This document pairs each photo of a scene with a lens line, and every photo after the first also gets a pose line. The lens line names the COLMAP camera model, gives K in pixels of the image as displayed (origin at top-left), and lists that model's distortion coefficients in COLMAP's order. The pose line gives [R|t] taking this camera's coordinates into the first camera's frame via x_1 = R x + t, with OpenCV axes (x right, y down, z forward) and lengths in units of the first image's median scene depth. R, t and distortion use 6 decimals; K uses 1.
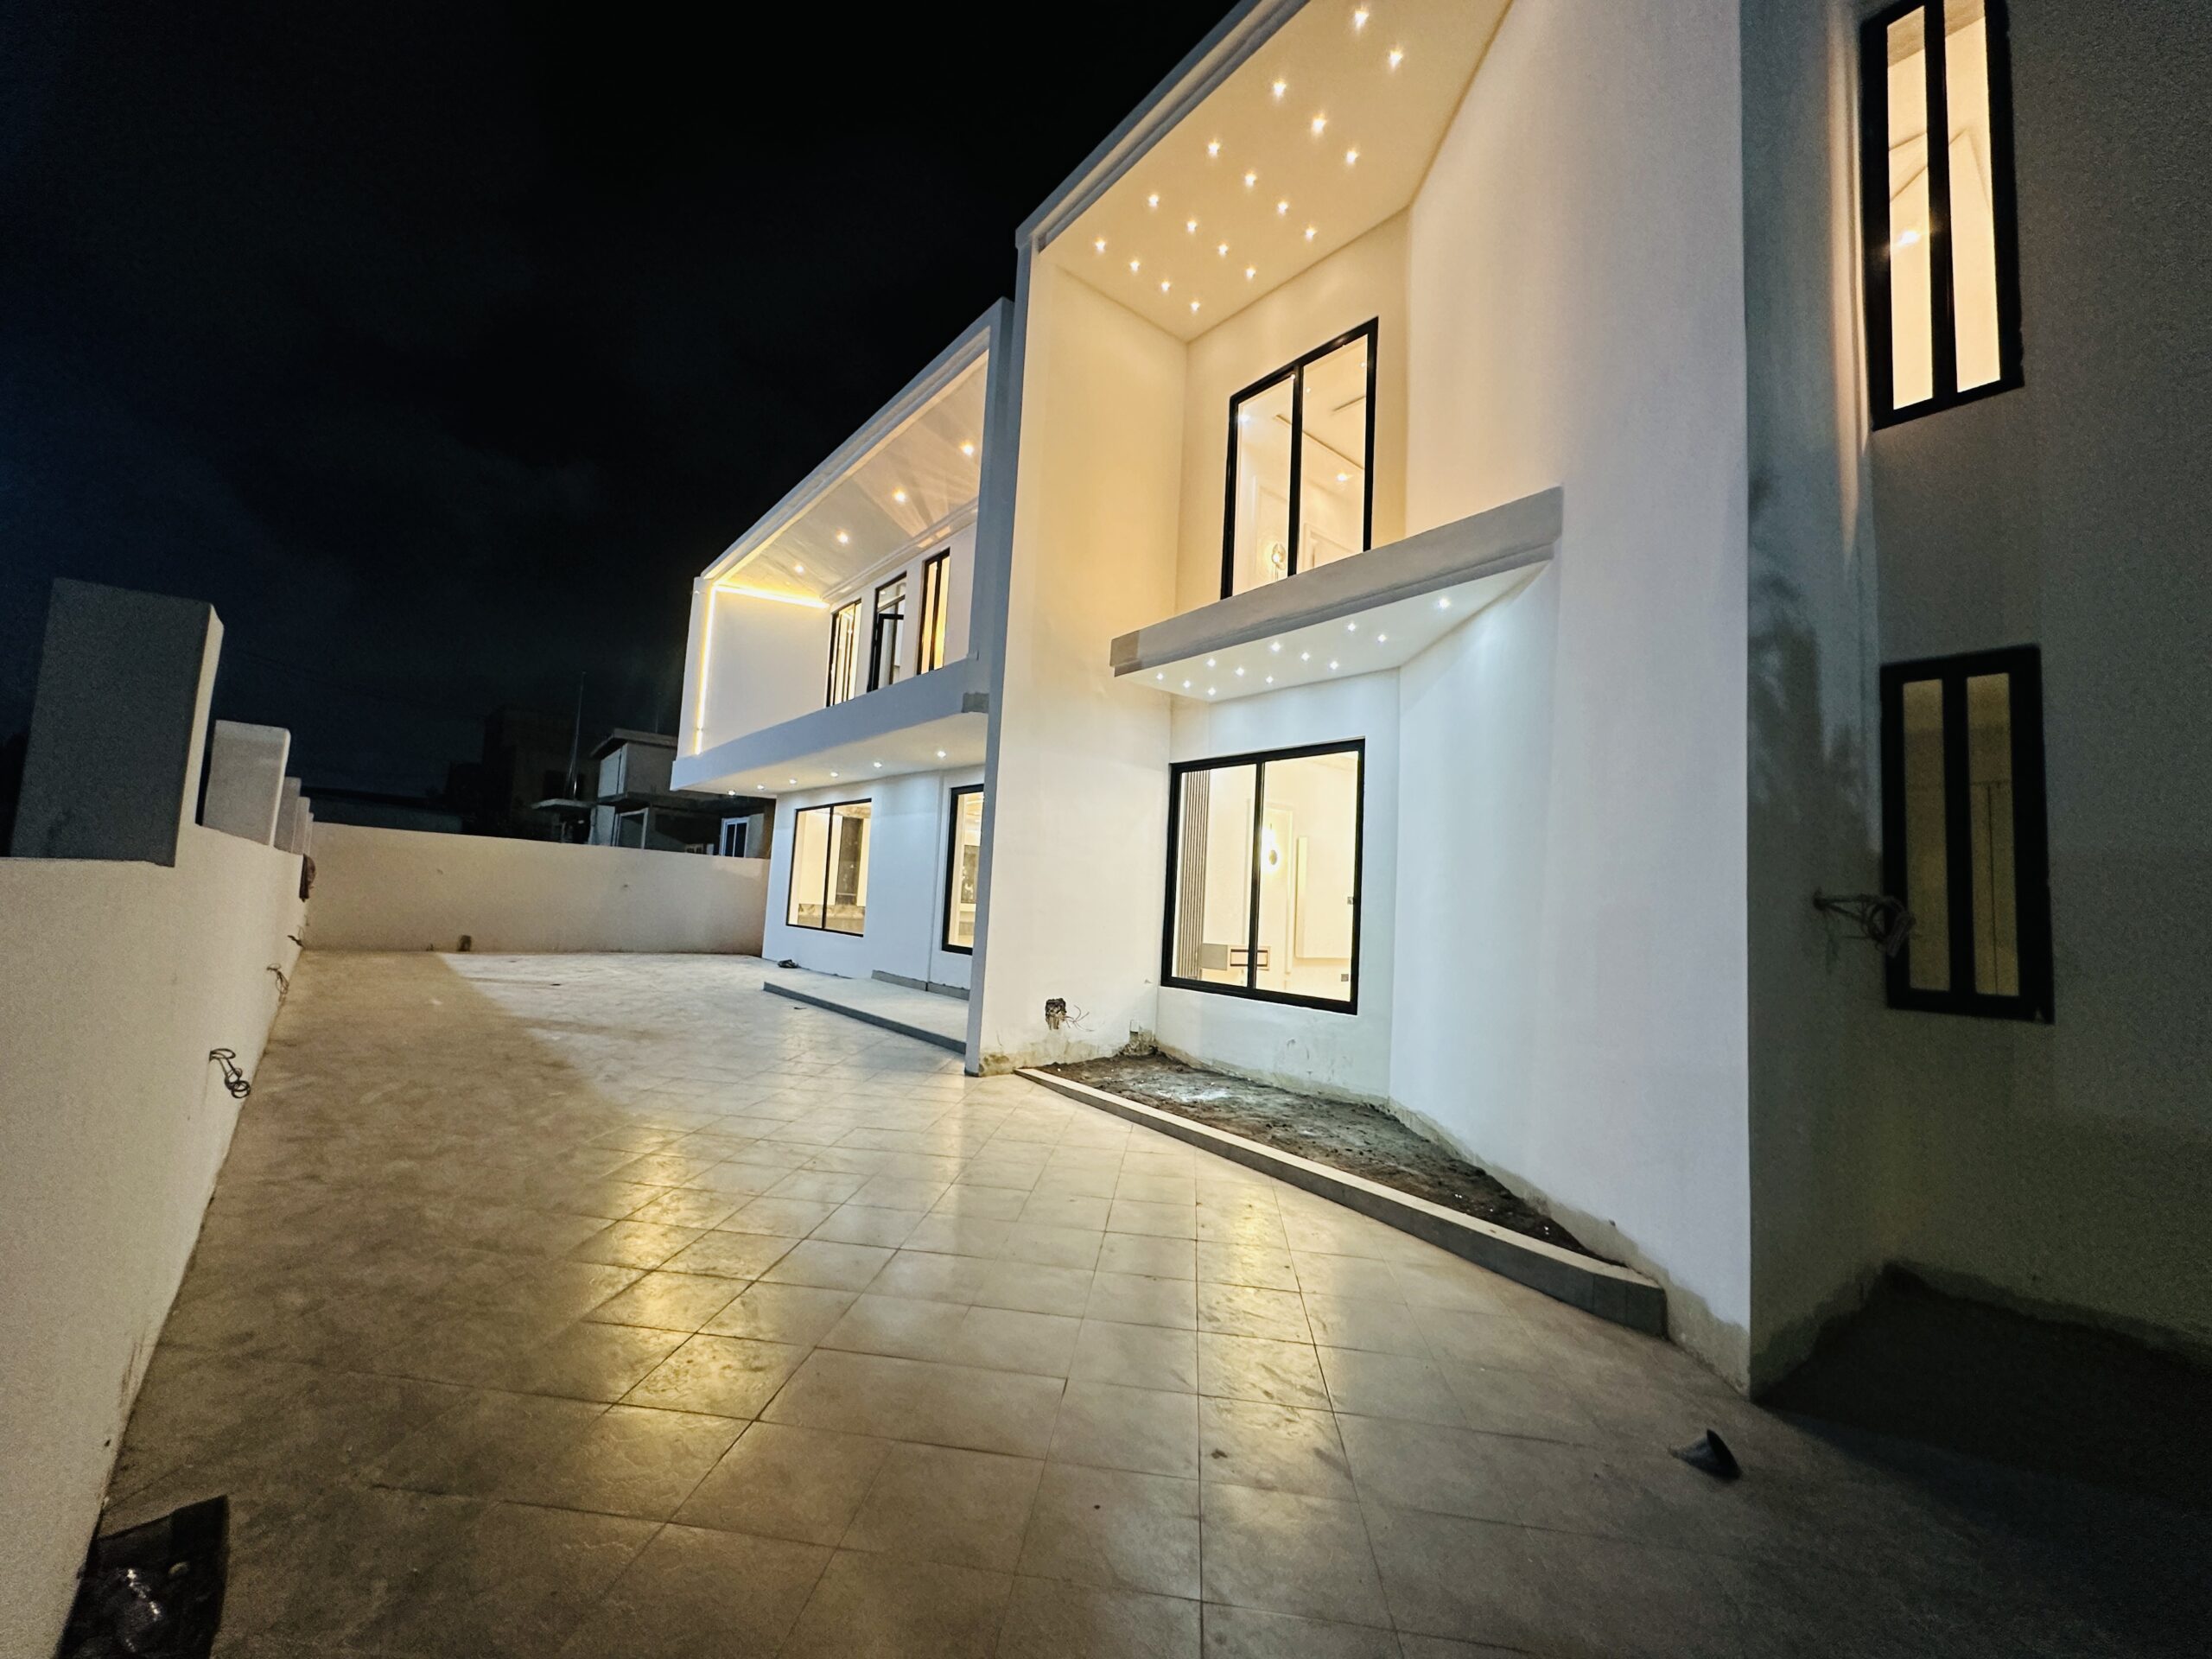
lens RADIAL K [[887.7, 0, 1101.8], [0, 887.7, 829.2], [0, 0, 1]] dist [-0.002642, 0.000657]
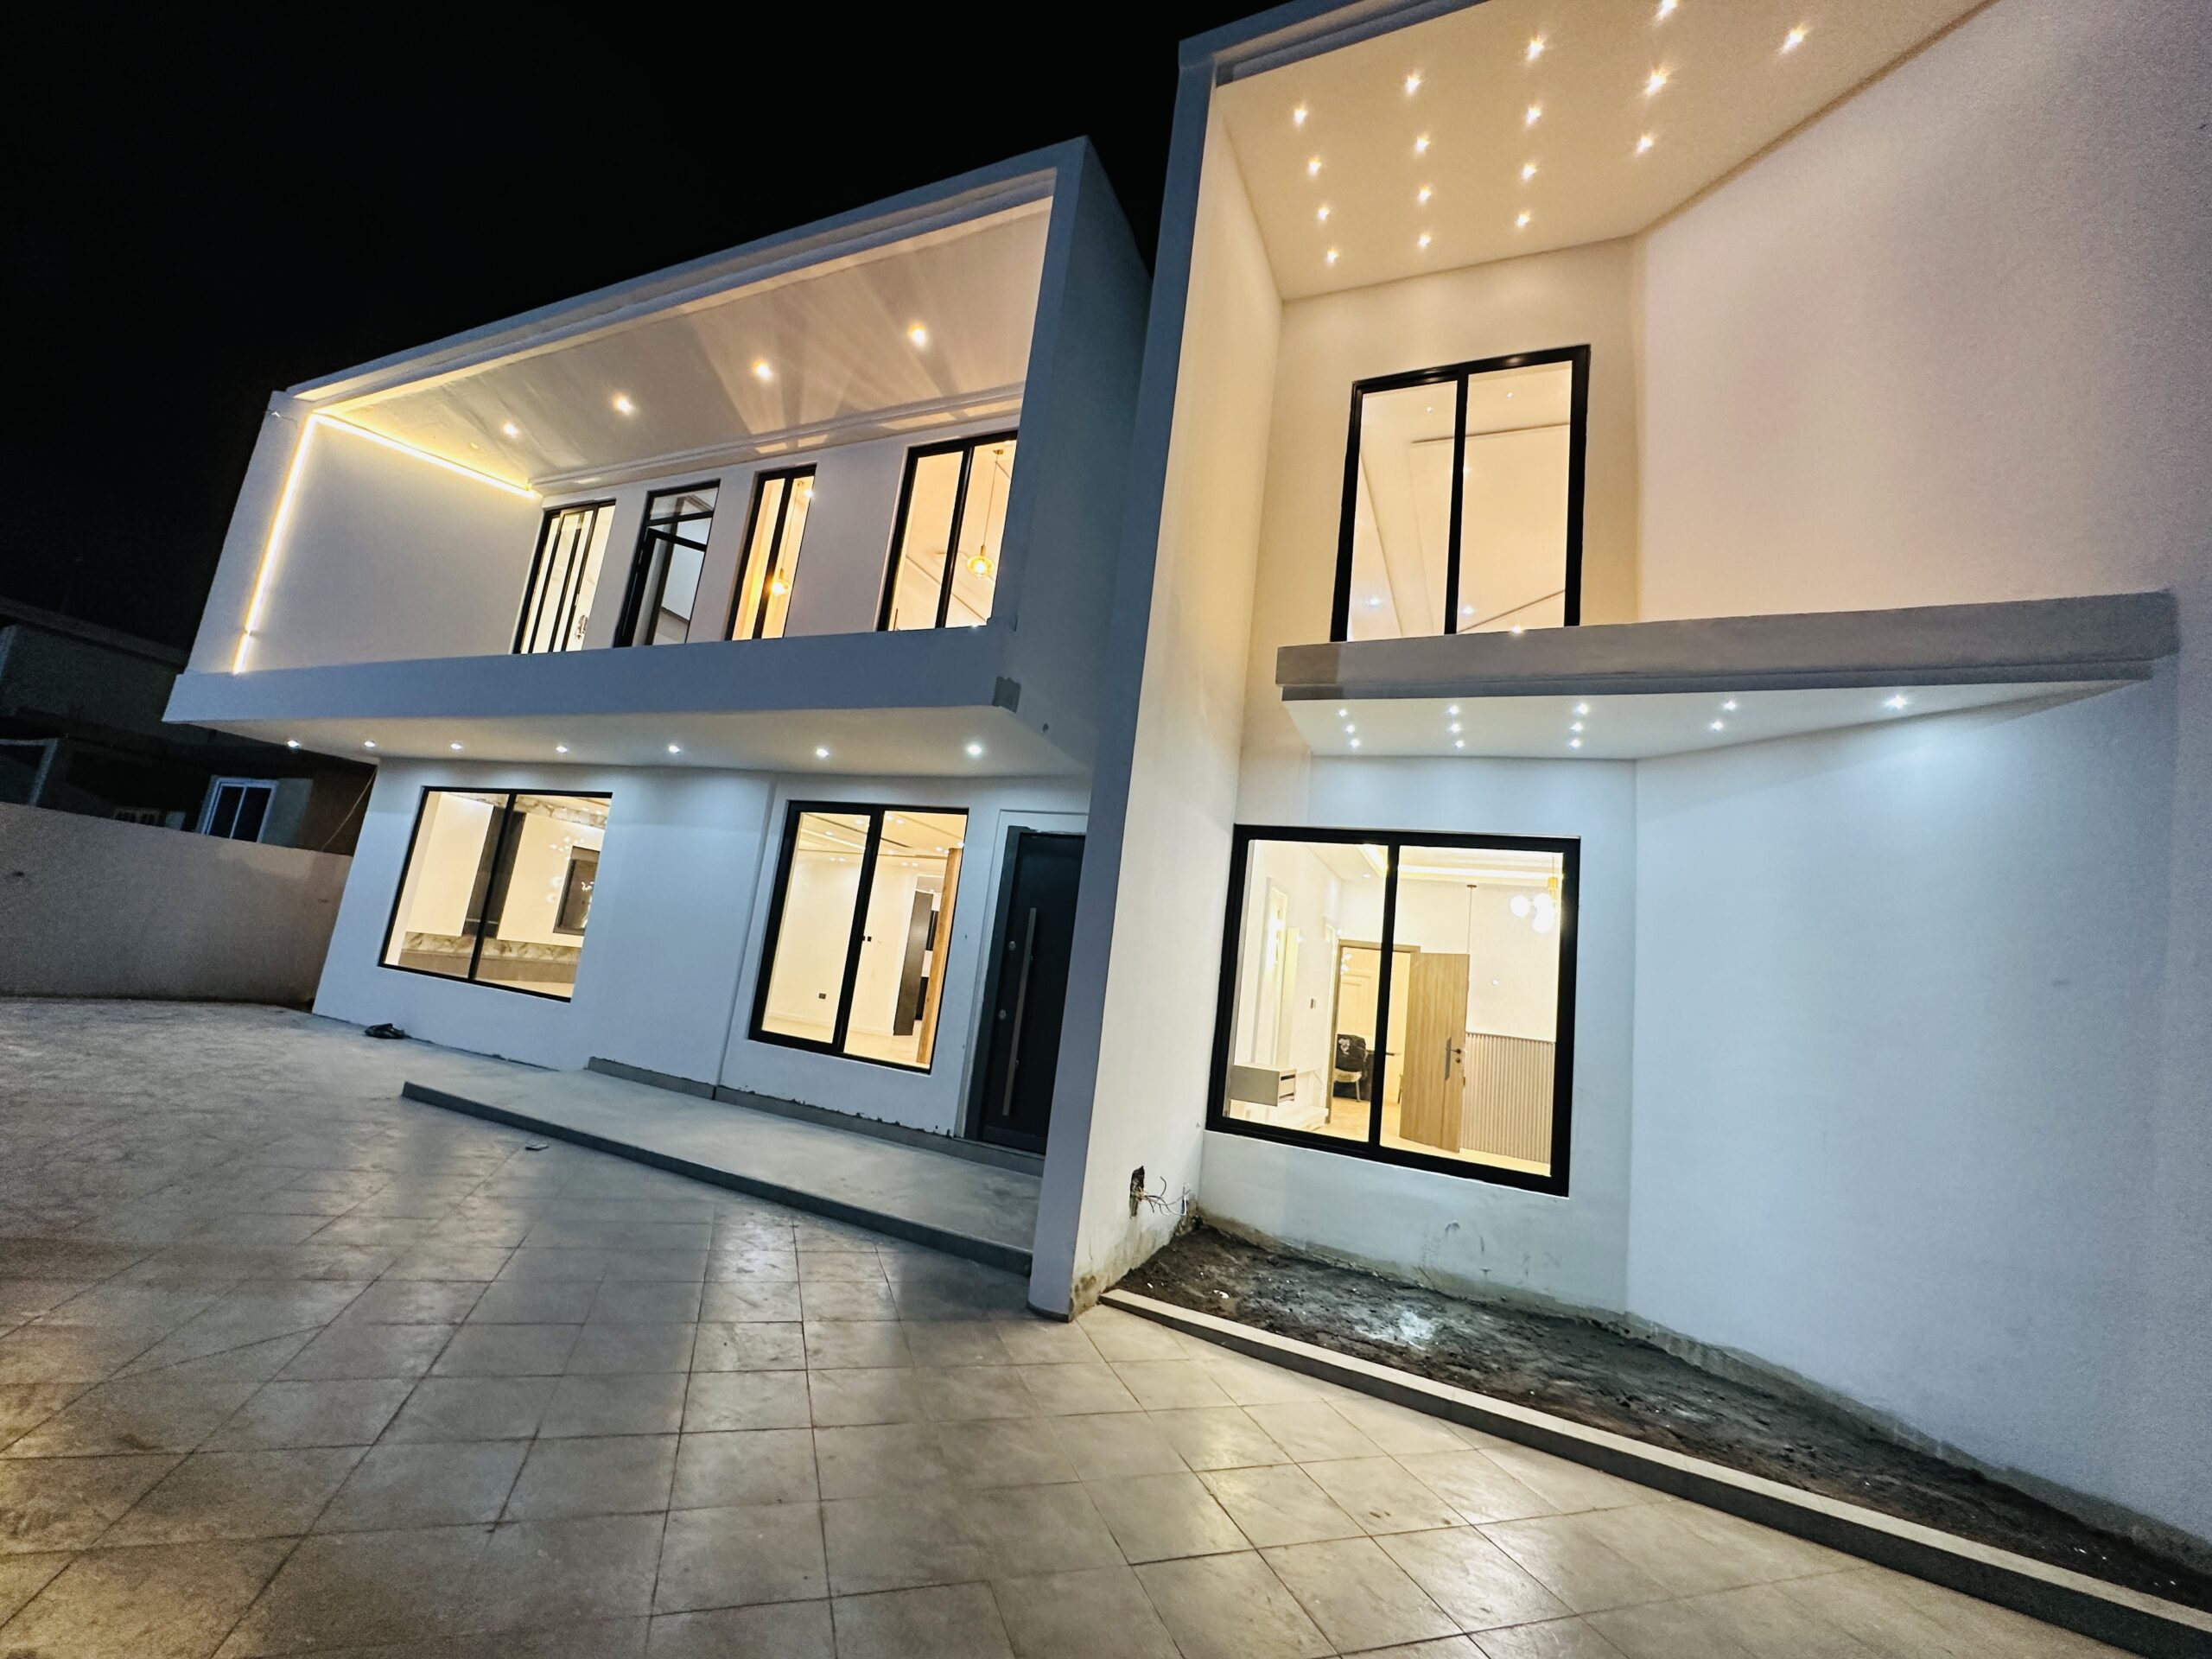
lens RADIAL K [[887.7, 0, 1110.8], [0, 887.7, 830.1], [0, 0, 1]] dist [-0.002642, 0.000657]
pose [[0.887964, 0.129322, 0.441356, -0.478654], [-0.111716, 0.991561, -0.065777, -0.012051], [-0.446137, 0.009101, 0.894918, 0.522765]]
